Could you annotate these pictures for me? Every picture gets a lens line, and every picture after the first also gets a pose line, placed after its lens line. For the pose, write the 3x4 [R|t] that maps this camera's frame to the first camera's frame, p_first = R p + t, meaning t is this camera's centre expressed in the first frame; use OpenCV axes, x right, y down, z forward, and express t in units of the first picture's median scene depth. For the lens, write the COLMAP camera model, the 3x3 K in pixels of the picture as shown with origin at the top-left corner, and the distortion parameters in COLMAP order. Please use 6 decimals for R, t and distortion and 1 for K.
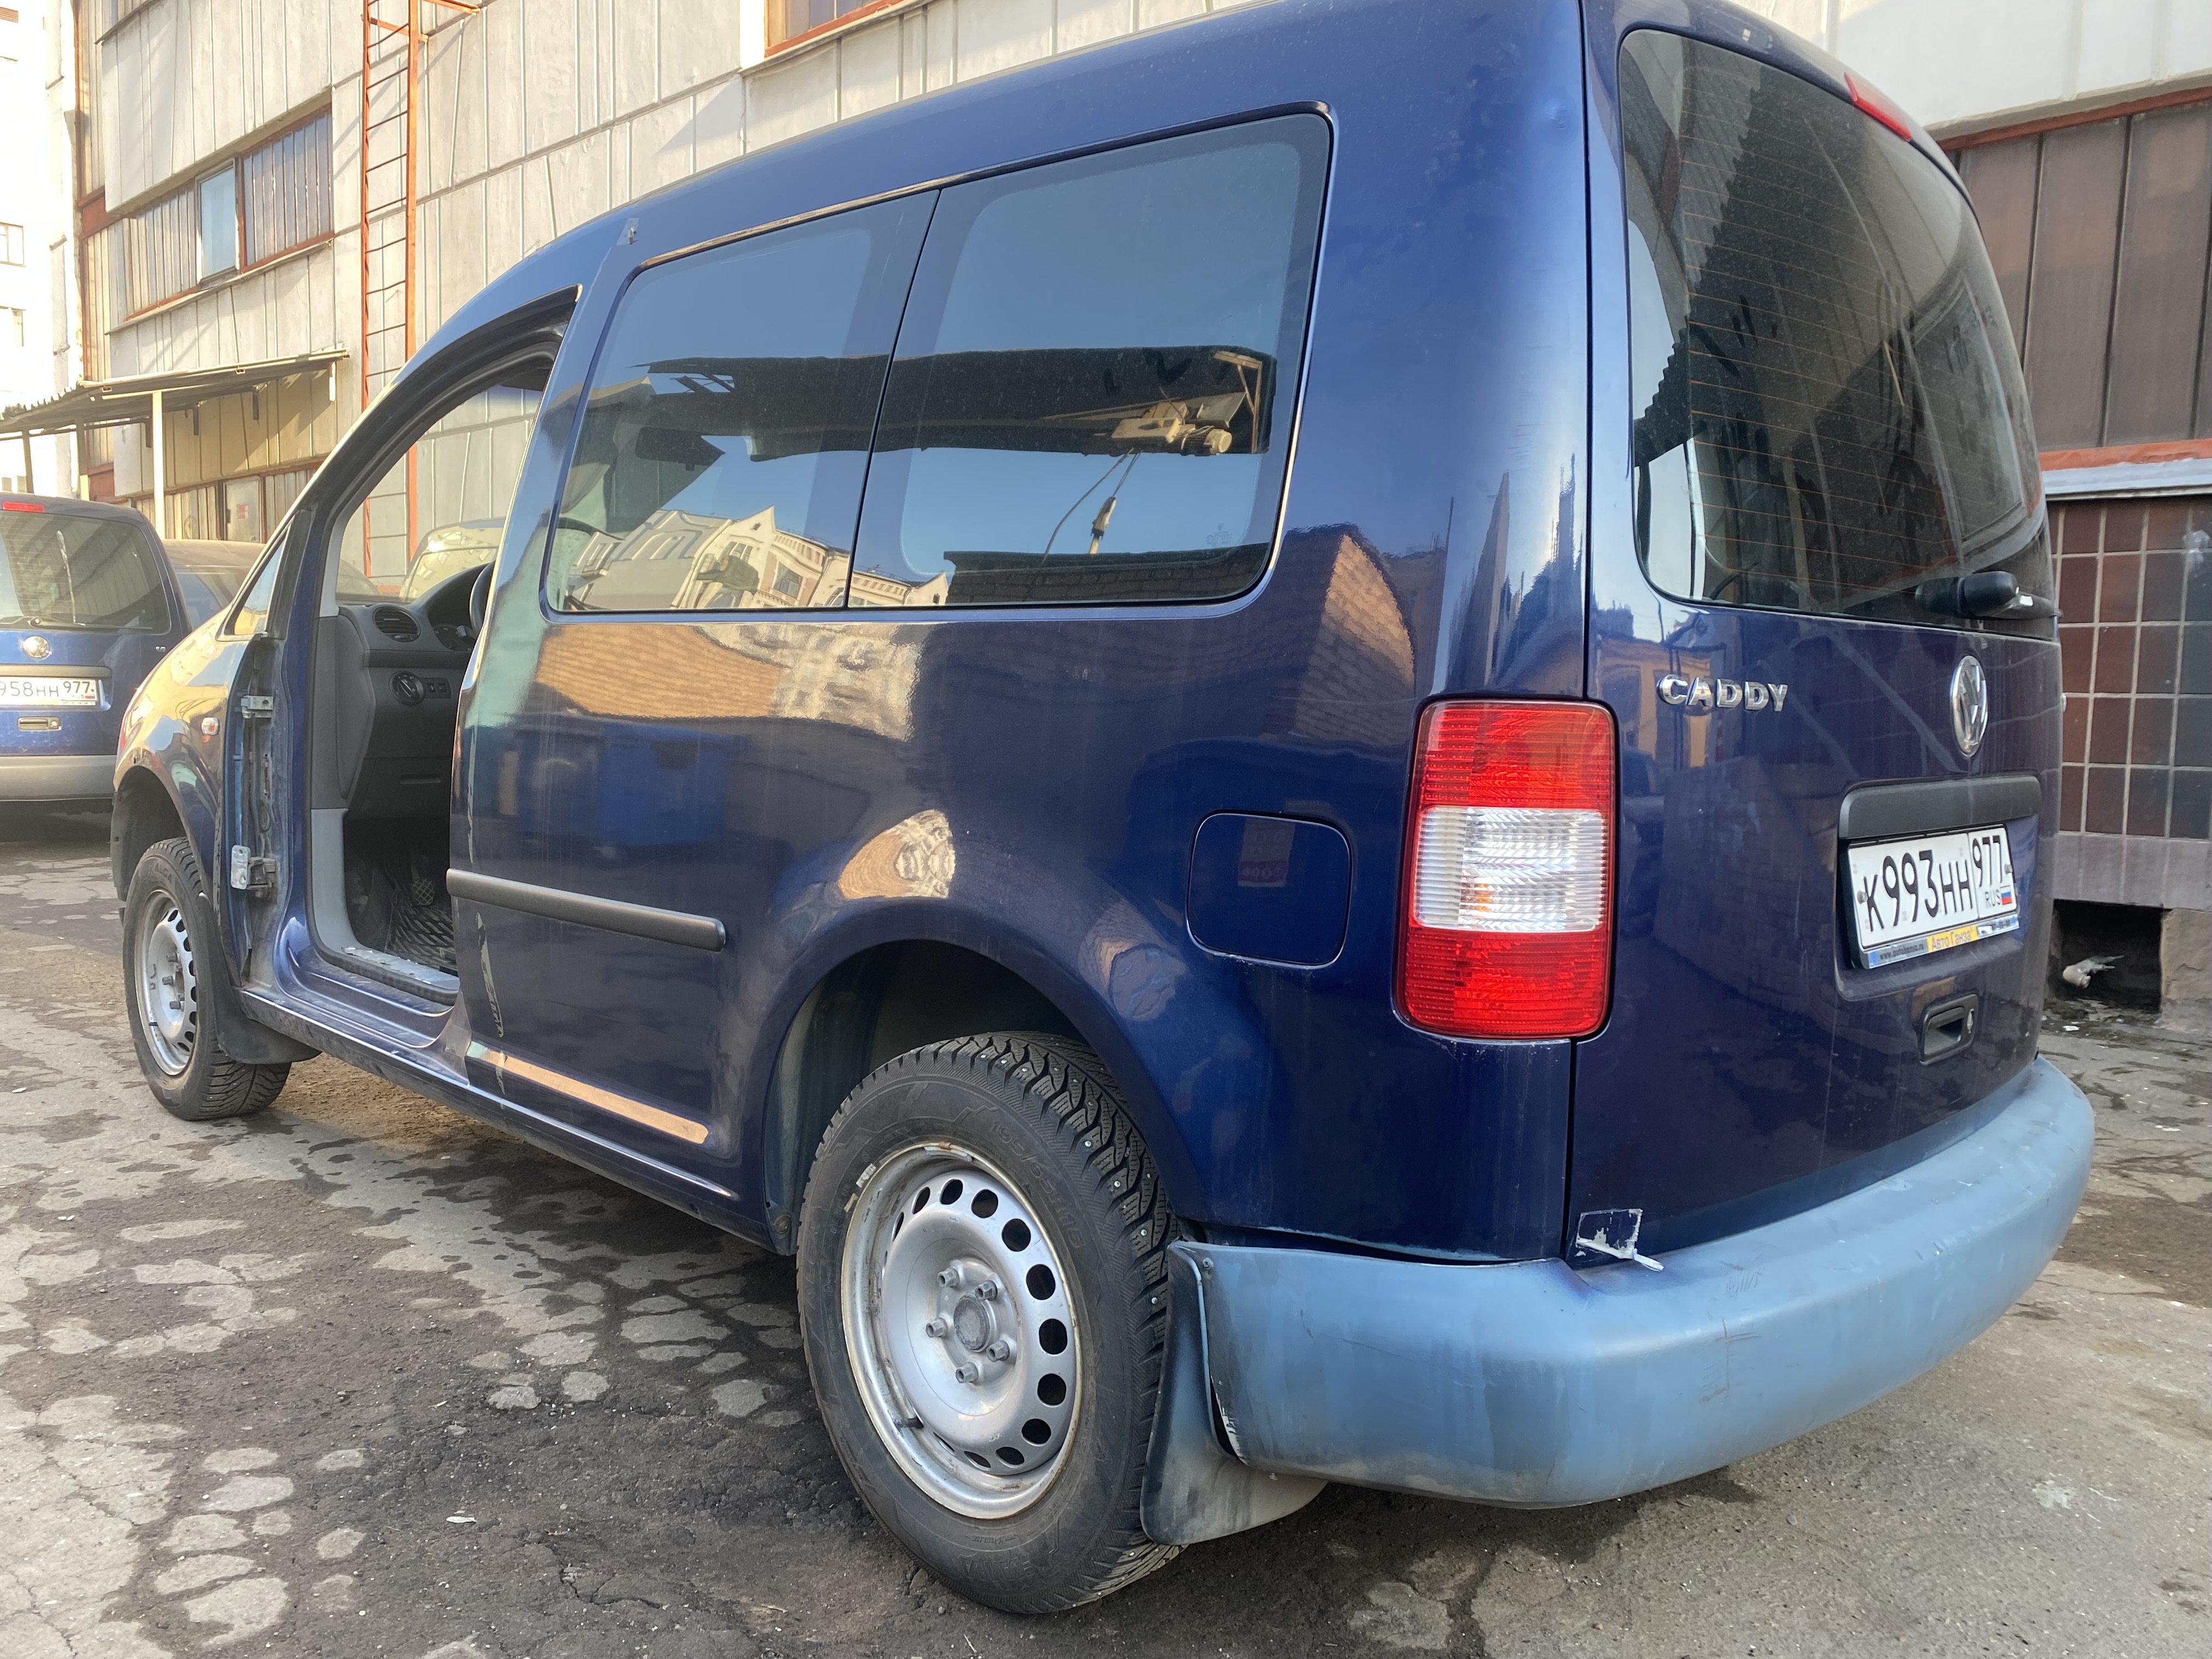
lens RADIAL K [[1682.4, 0, 1115.3], [0, 1682.4, 833.5], [0, 0, 1]] dist [0.017142, 0.003307]
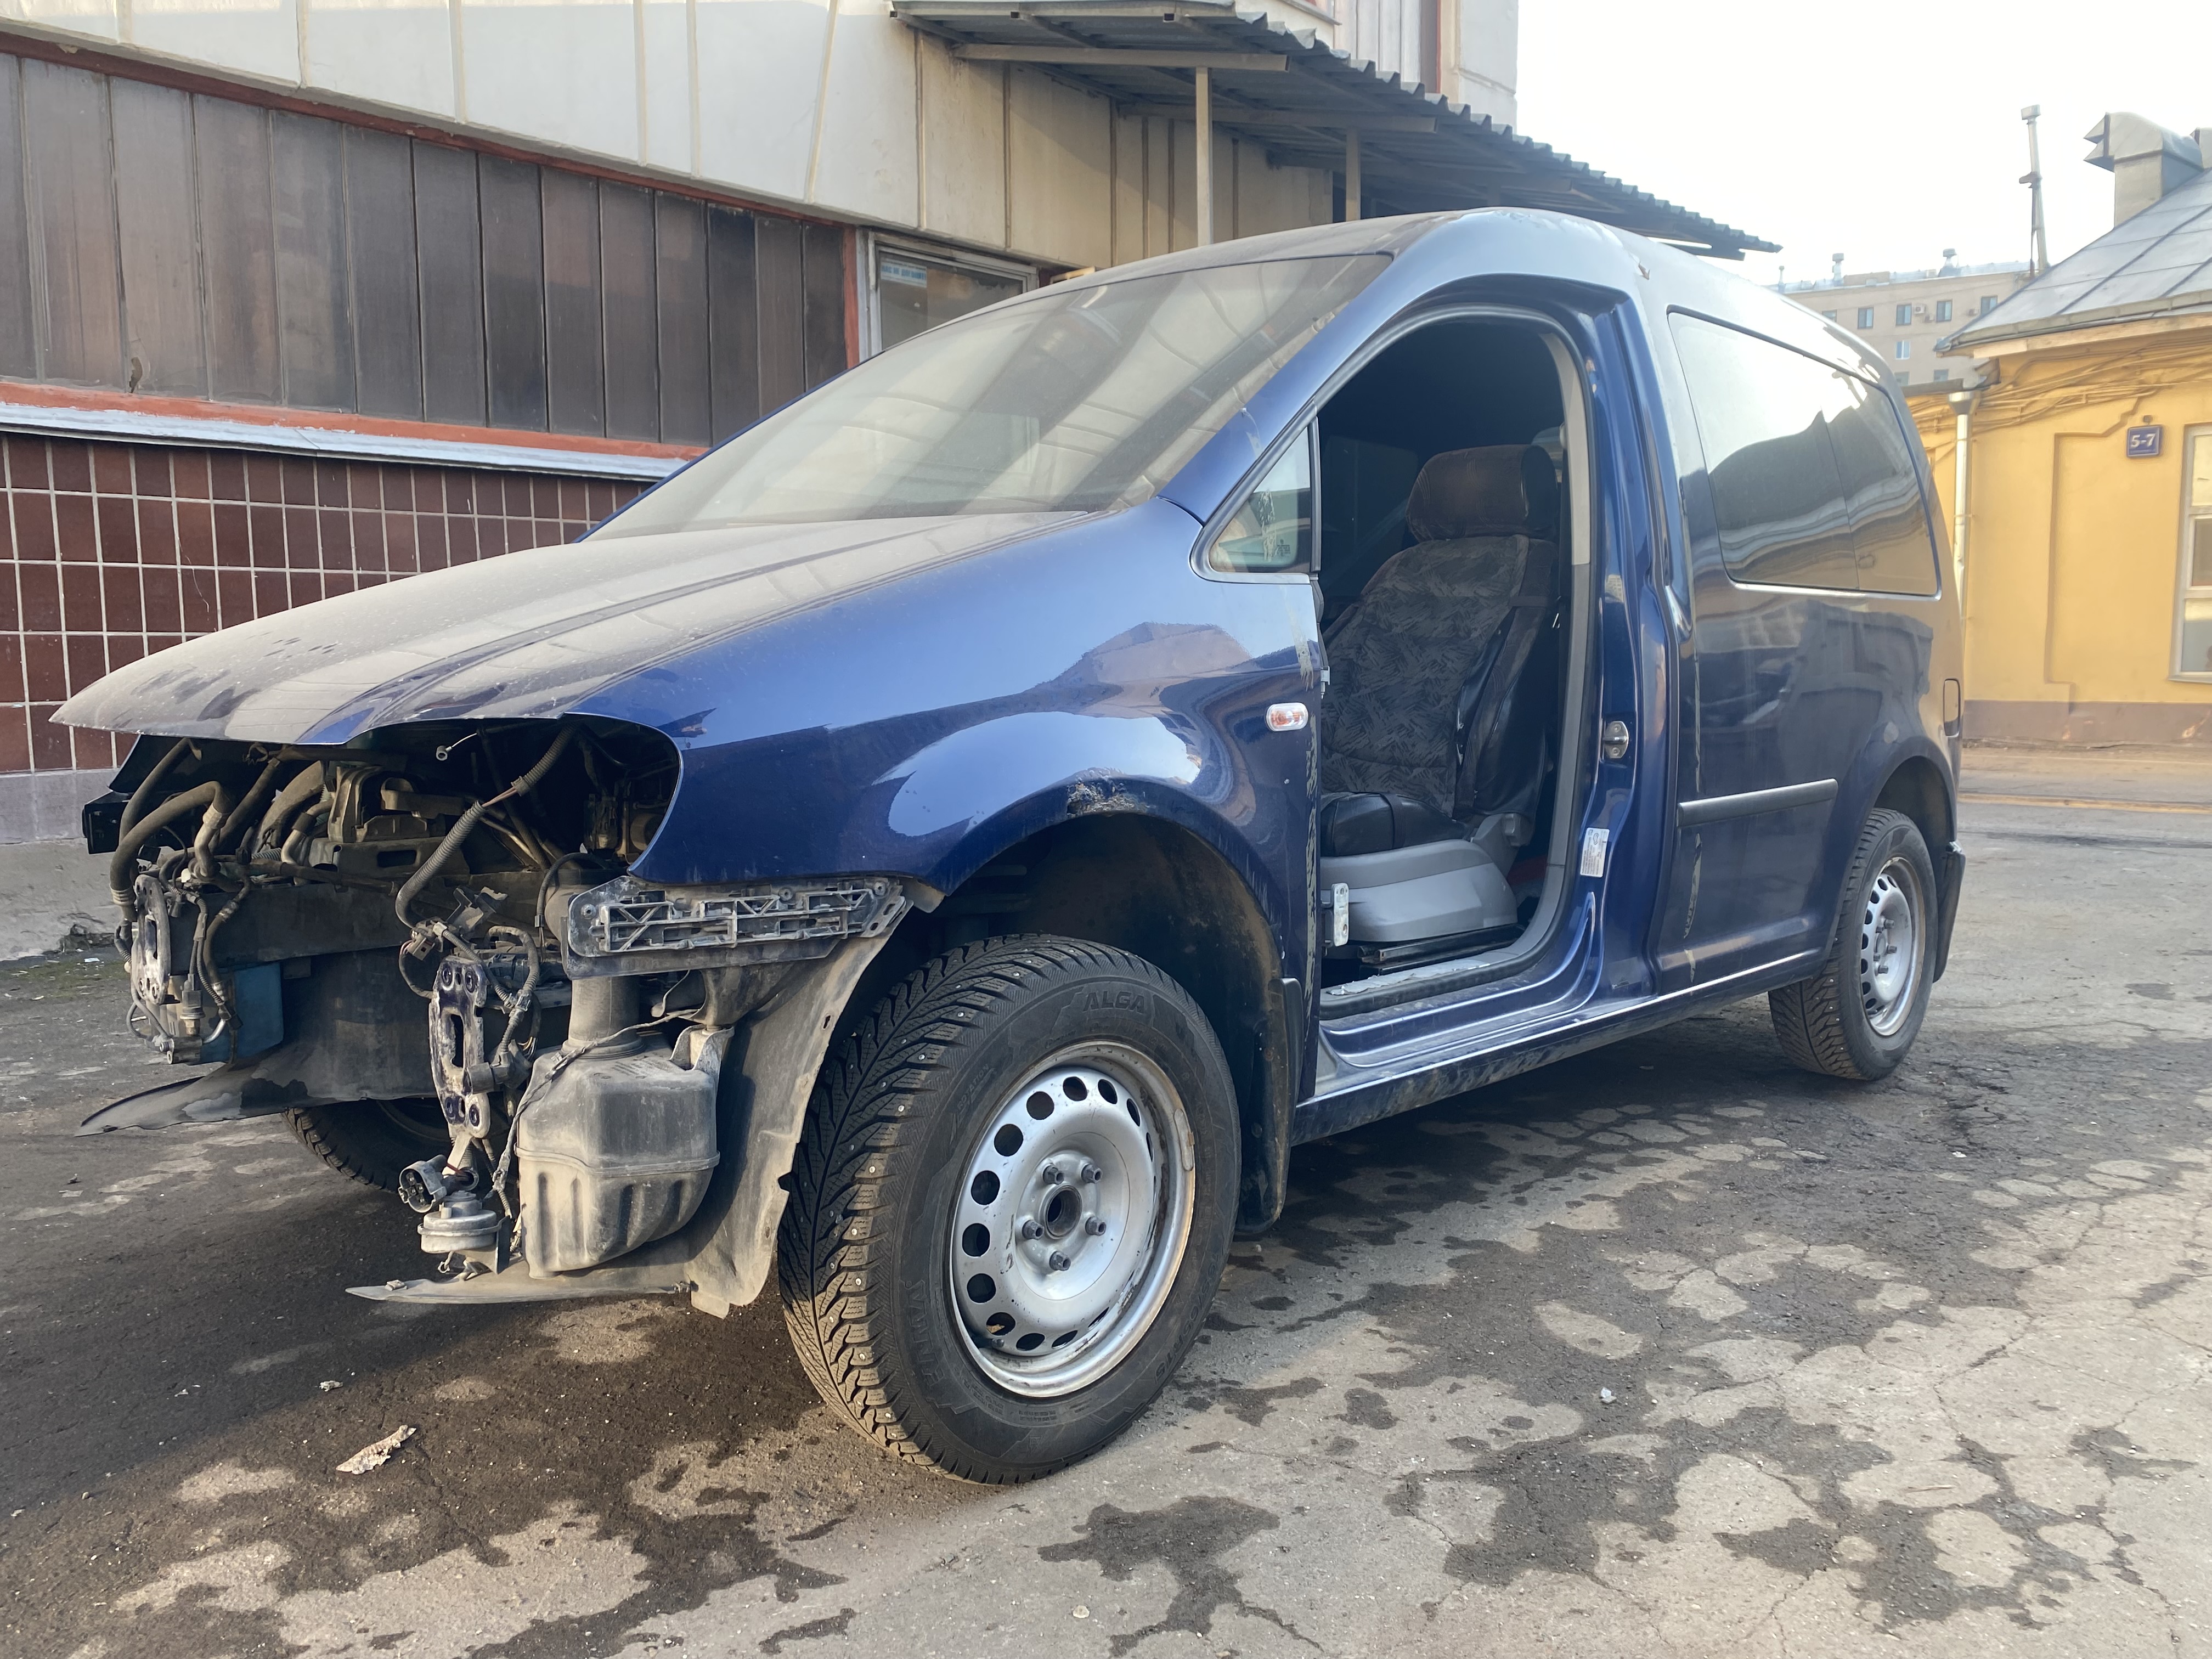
lens RADIAL K [[1681.5, 0, 1109.5], [0, 1681.5, 814.2], [0, 0, 1]] dist [0.020617, -0.009702]
pose [[-0.008029, -0.119153, 0.992843, -1.419107], [0.091065, 0.988663, 0.119388, -0.131353], [-0.995813, 0.091372, 0.002912, 1.299343]]
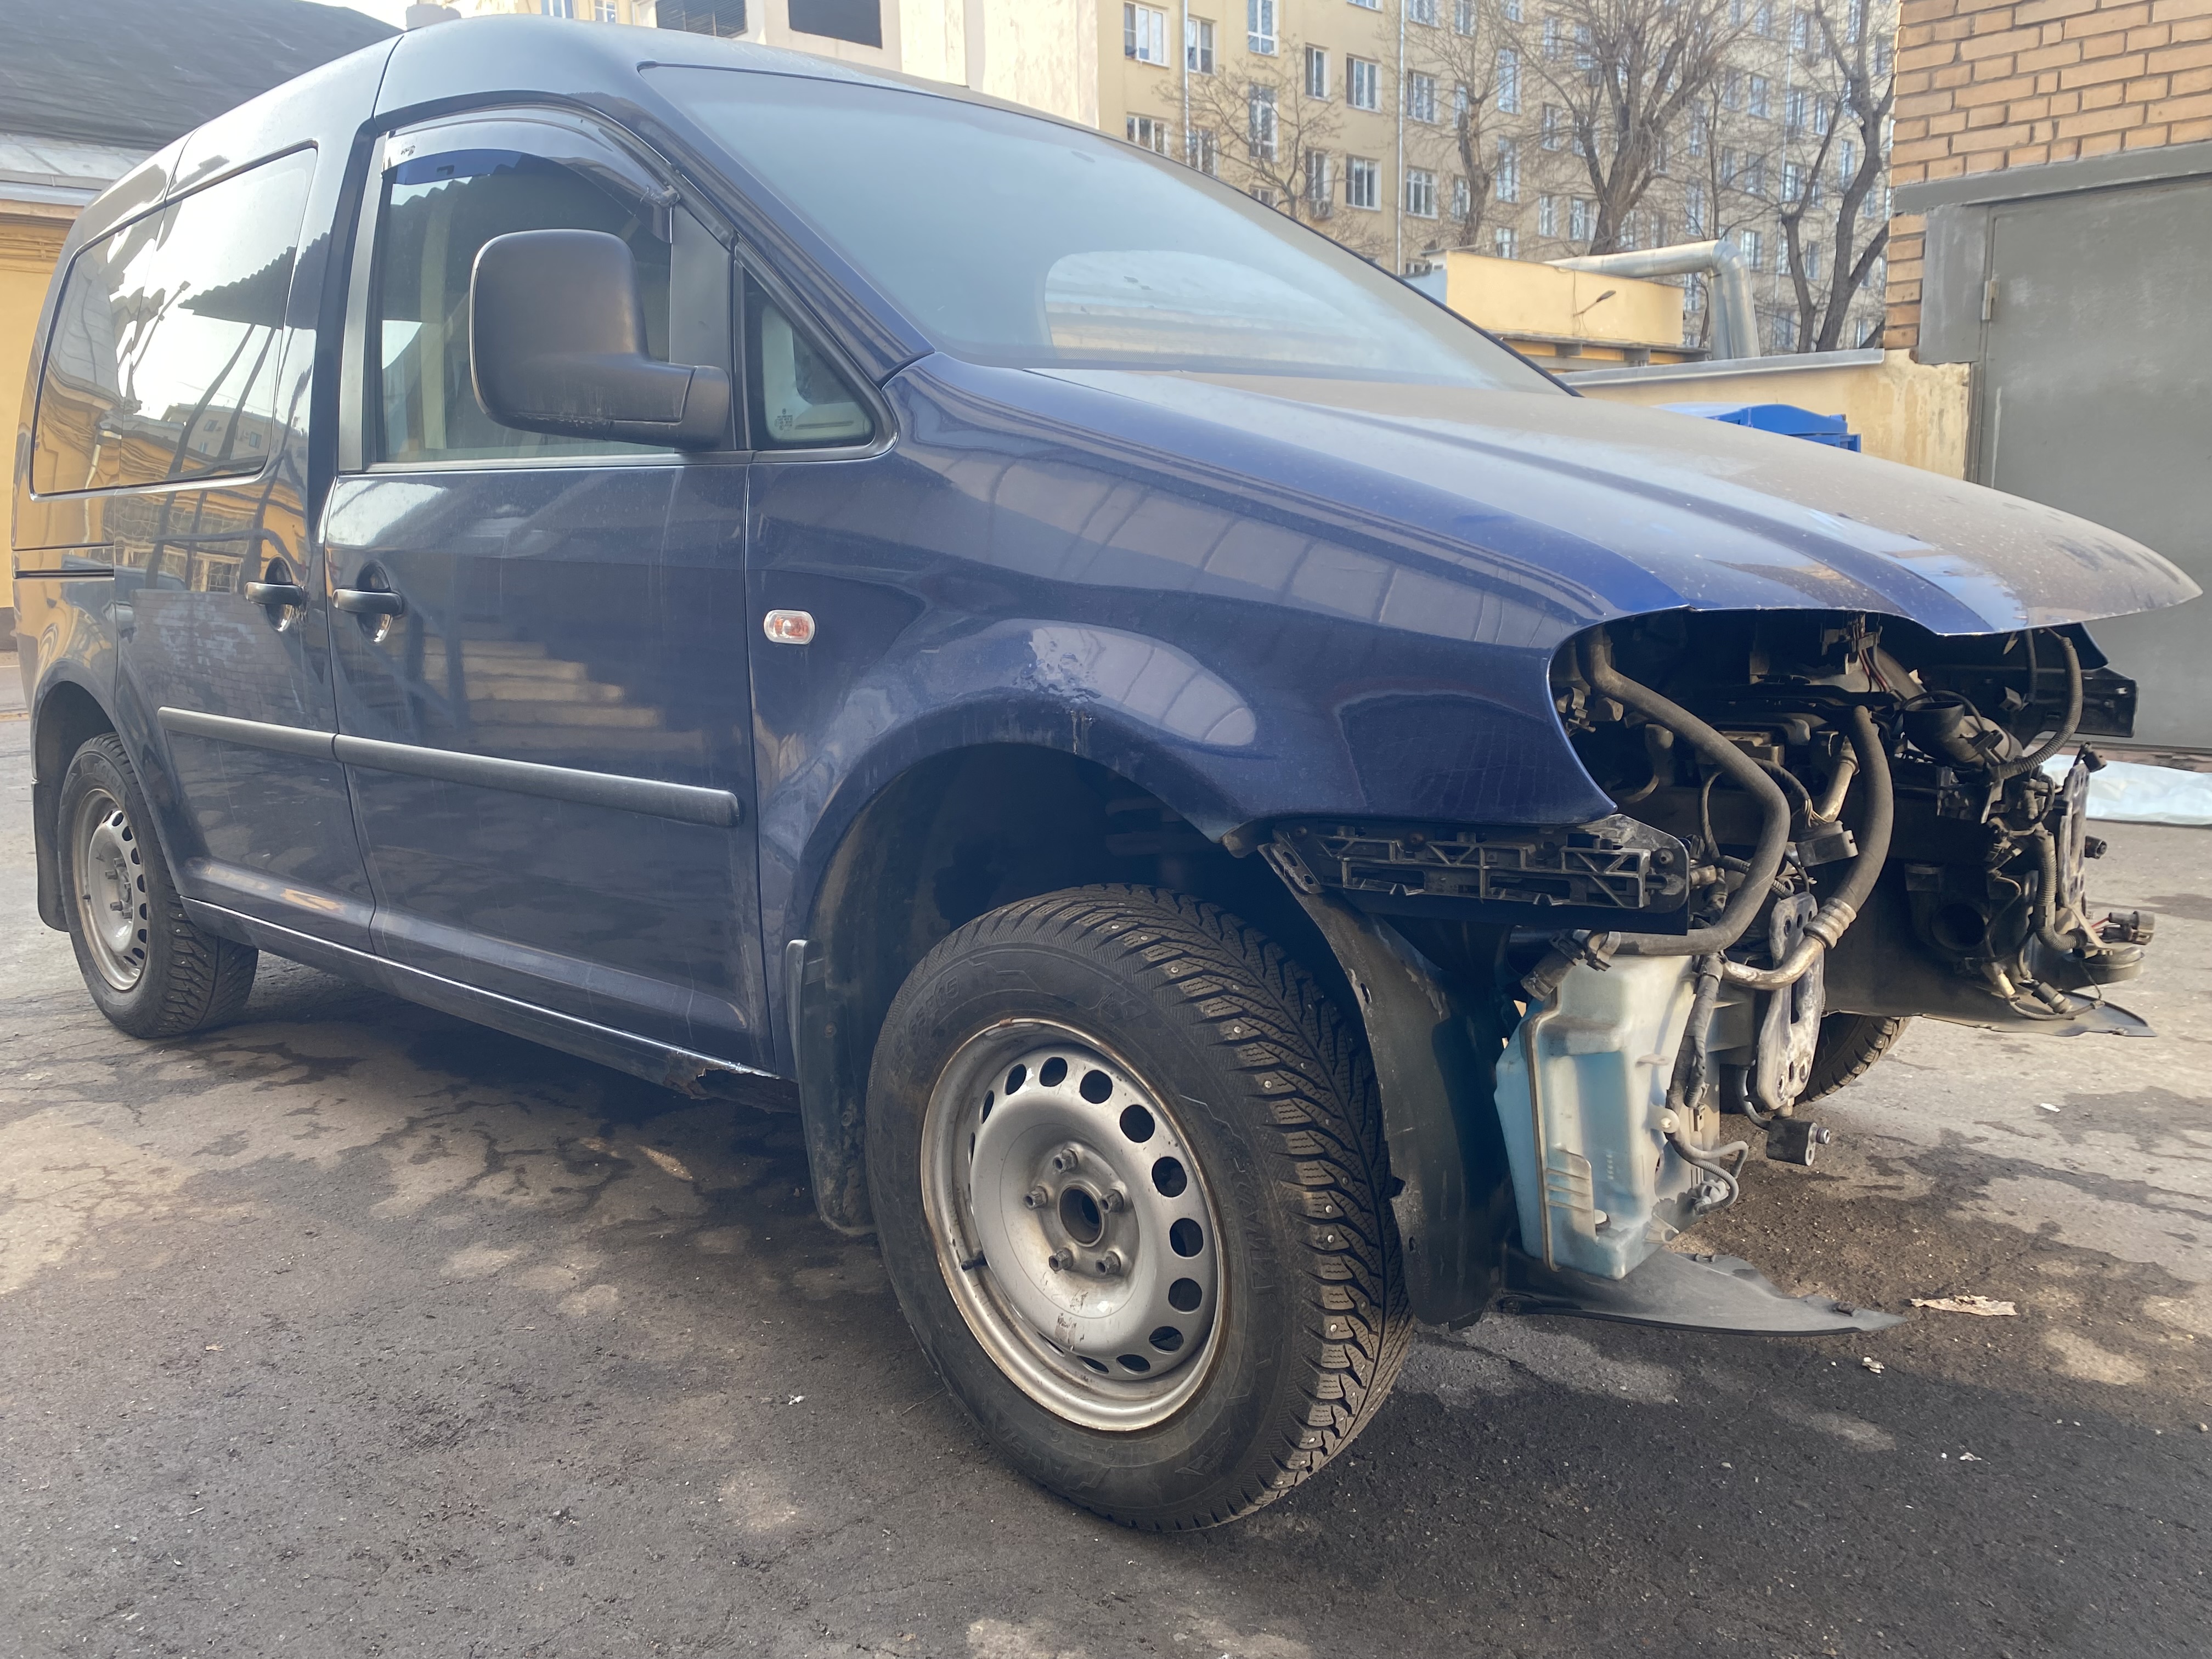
lens RADIAL K [[1681.5, 0, 1109.5], [0, 1681.5, 814.2], [0, 0, 1]] dist [0.020617, -0.009702]
pose [[-0.999337, 0.006088, -0.035908, -0.324213], [-0.003144, 0.967829, 0.251590, -0.199492], [0.036285, 0.251535, -0.967168, 2.293529]]
